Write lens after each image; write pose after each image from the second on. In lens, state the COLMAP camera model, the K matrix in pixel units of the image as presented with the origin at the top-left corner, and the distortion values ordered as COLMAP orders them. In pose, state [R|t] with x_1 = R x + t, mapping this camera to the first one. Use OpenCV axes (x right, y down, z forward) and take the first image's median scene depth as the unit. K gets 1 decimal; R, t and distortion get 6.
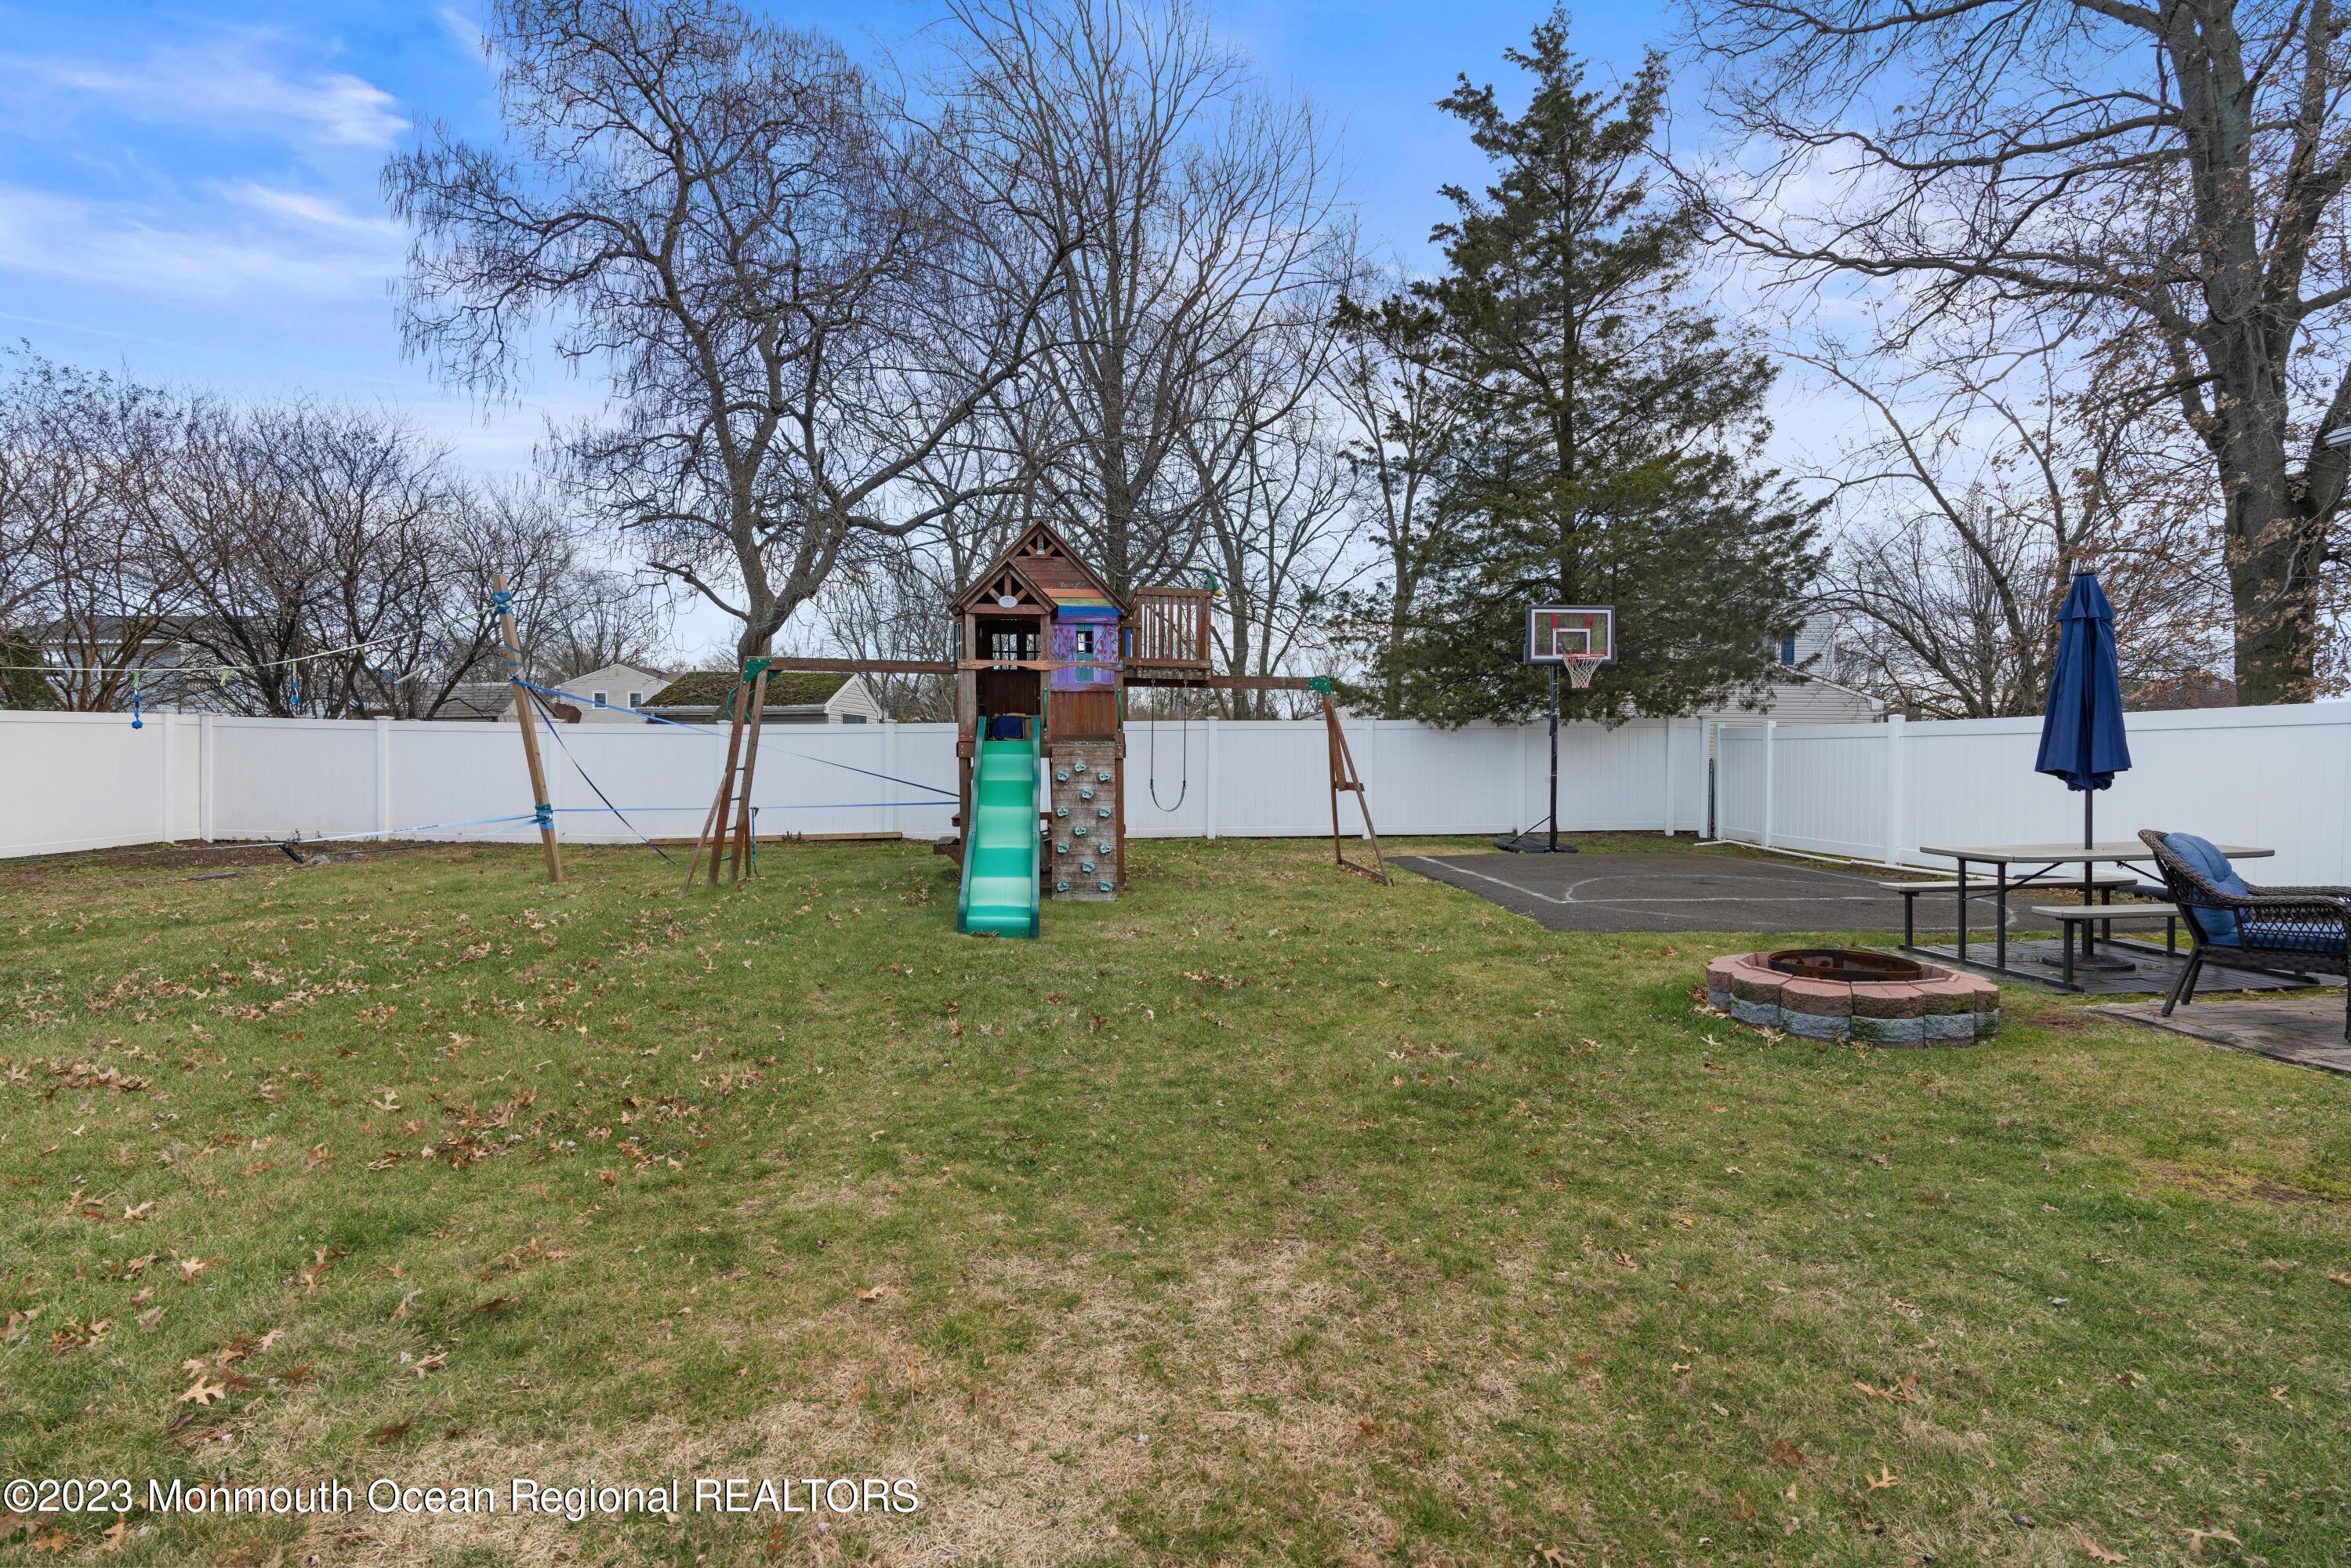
lens RADIAL K [[1071.4, 0, 1165.2], [0, 1071.4, 754.4], [0, 0, 1]] dist [-0.000520, 0.000229]
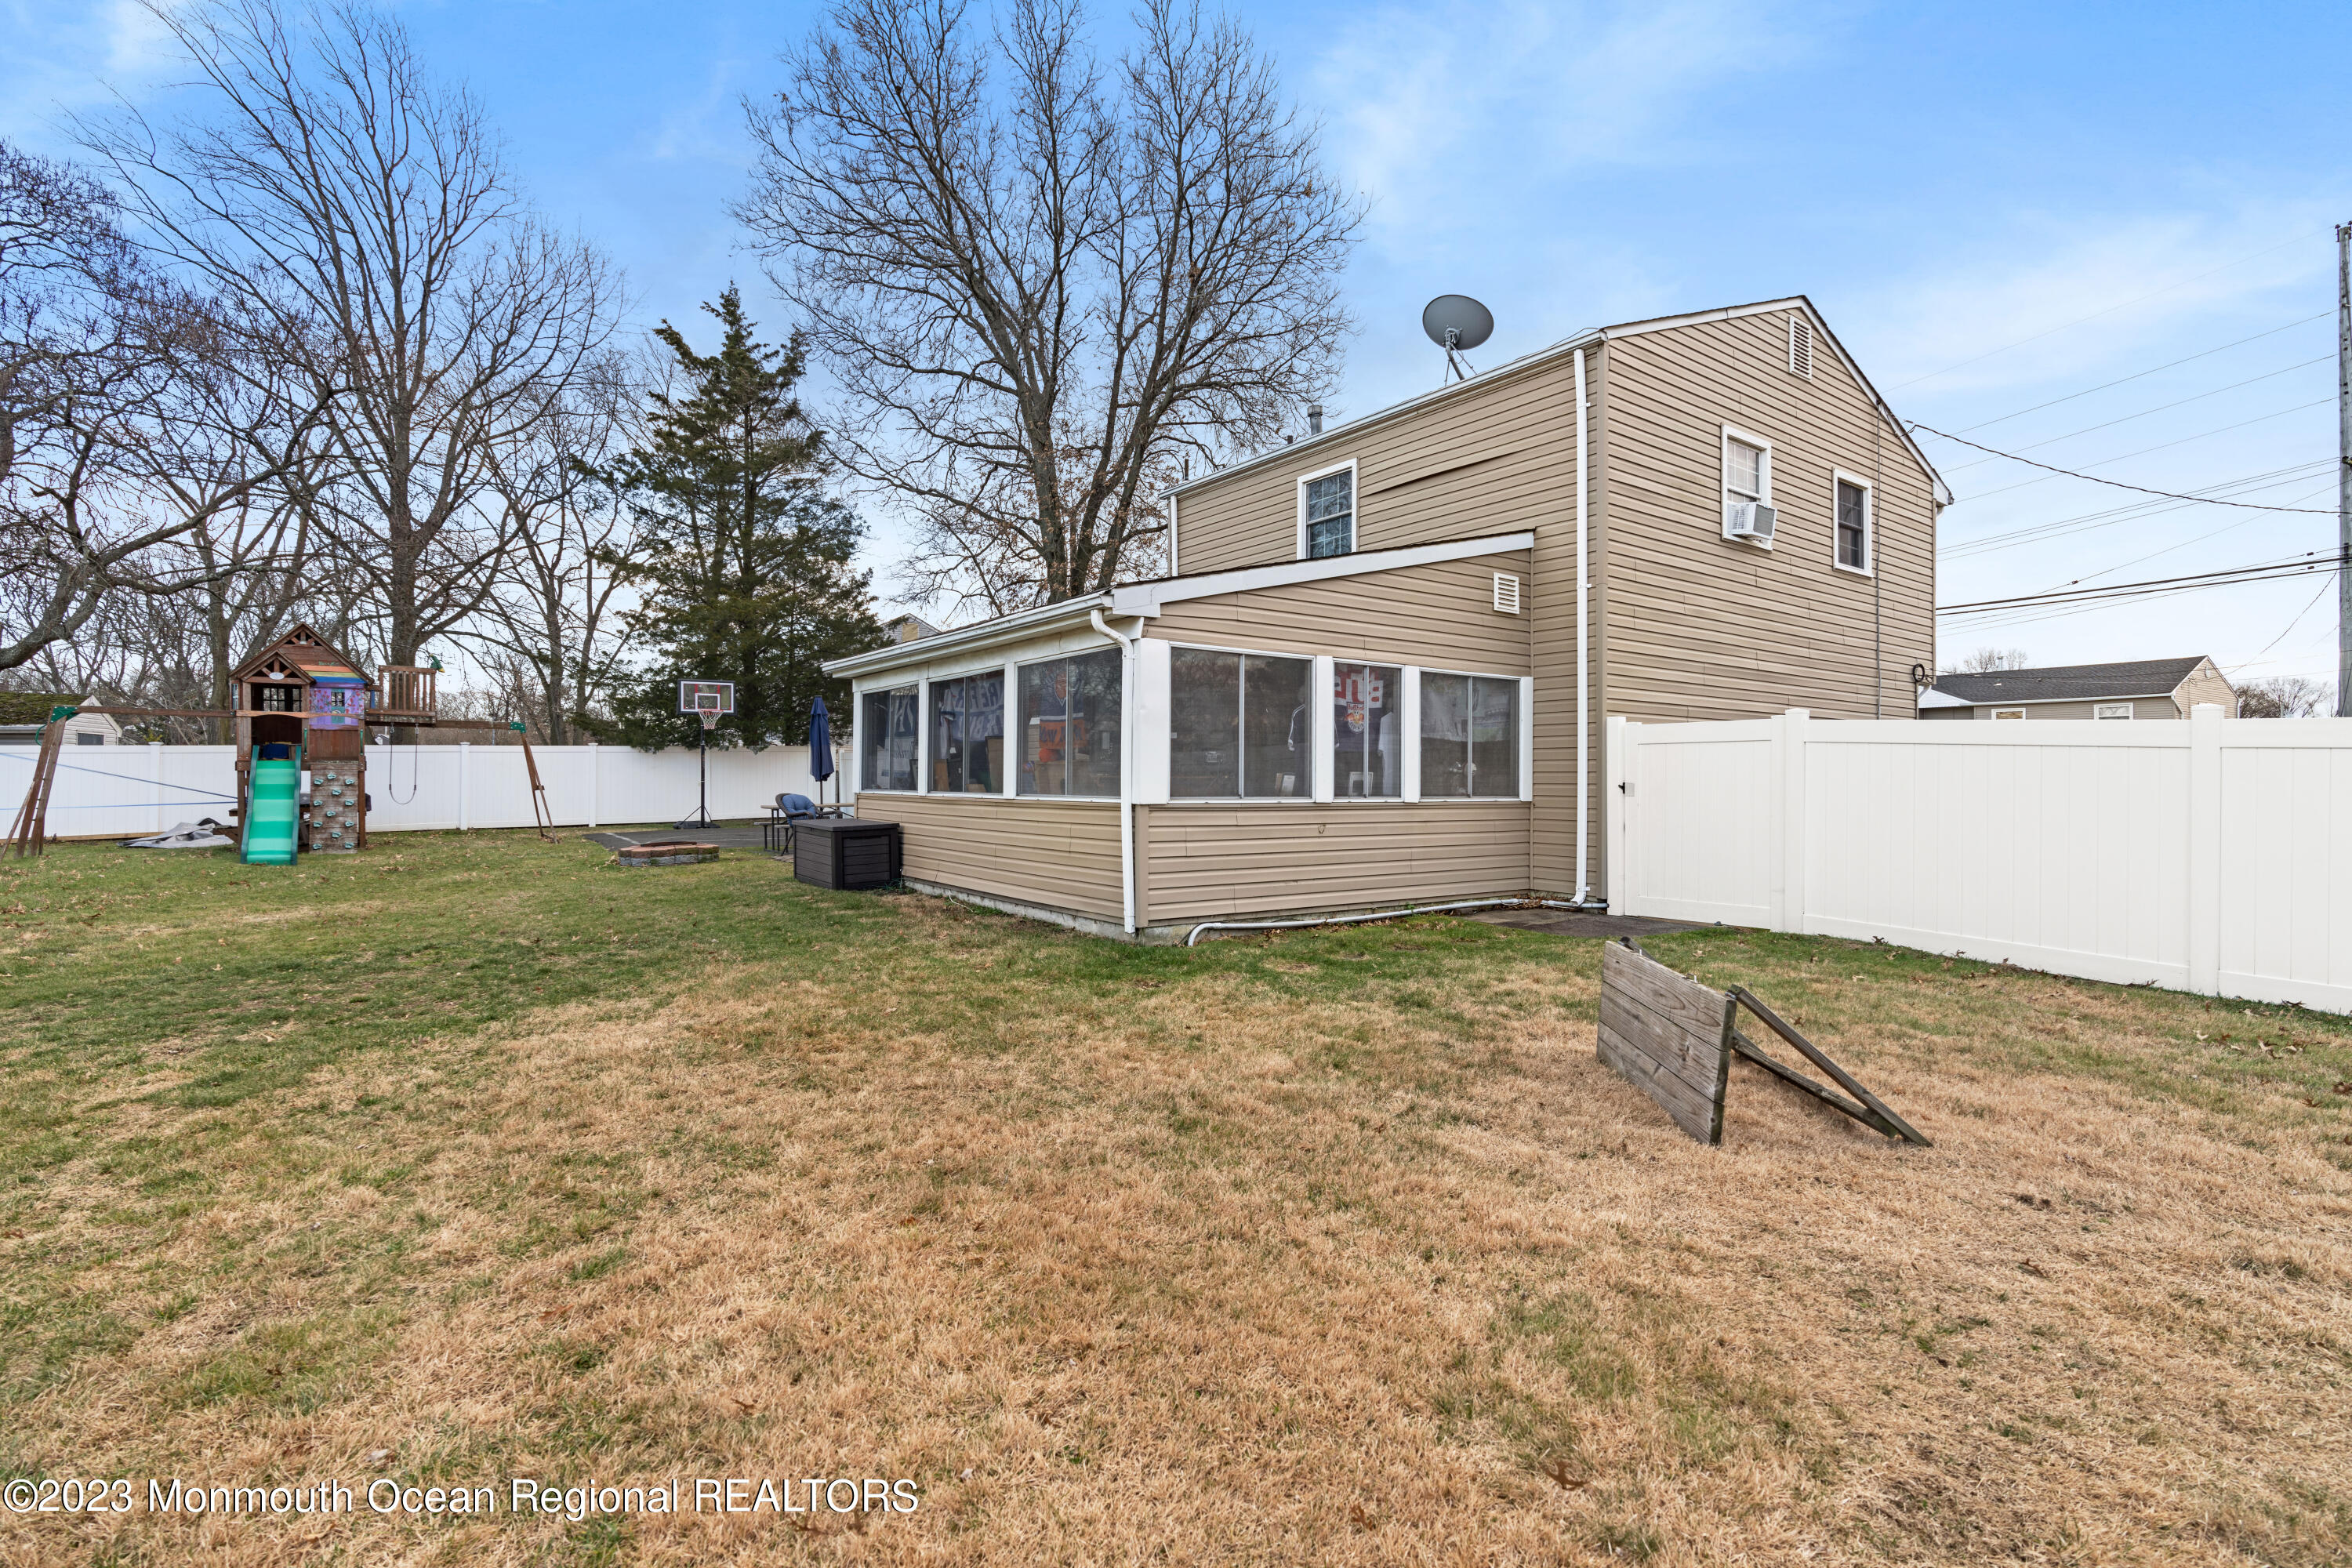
lens RADIAL K [[1071.8, 0, 1165.7], [0, 1071.8, 754.4], [0, 0, 1]] dist [-0.000520, 0.000229]
pose [[0.854272, 0.003824, 0.519812, 0.148331], [0.004186, 0.999890, -0.014235, 0.006379], [-0.519809, 0.014337, 0.854162, -1.003104]]
